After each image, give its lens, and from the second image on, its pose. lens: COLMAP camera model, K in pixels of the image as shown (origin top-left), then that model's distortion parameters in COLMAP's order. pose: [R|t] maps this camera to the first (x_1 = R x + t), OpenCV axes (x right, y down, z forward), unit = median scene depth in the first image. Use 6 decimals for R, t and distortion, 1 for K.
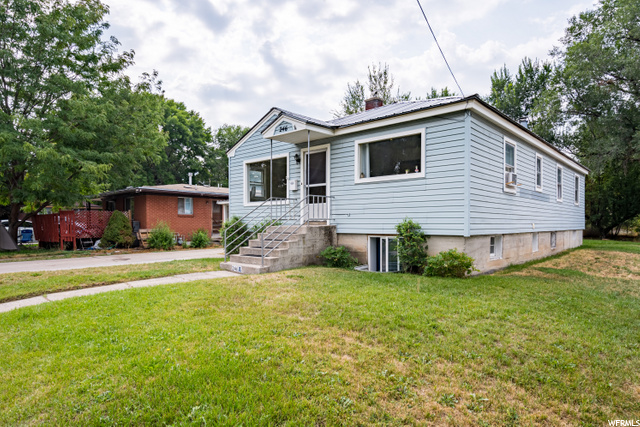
lens RADIAL K [[379.6, 0, 323.0], [0, 379.6, 237.0], [0, 0, 1]] dist [0.011459, 0.000417]
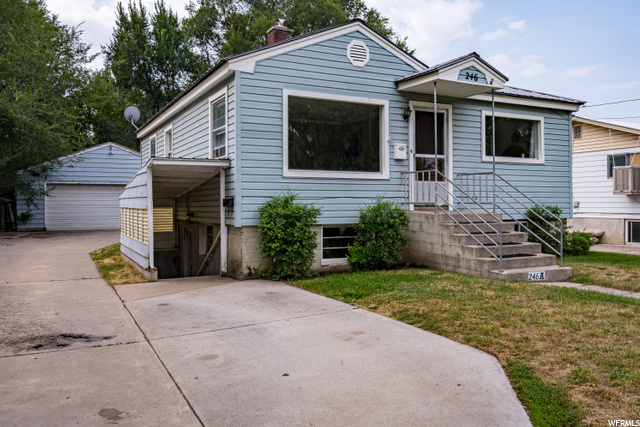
lens RADIAL K [[524.2, 0, 321.5], [0, 524.2, 210.4], [0, 0, 1]] dist [0.023111, -0.014304]
pose [[0.350225, -0.008780, 0.936624, -1.076144], [0.036052, 0.999341, -0.004113, -0.038011], [-0.935971, 0.035208, 0.350311, 0.883514]]
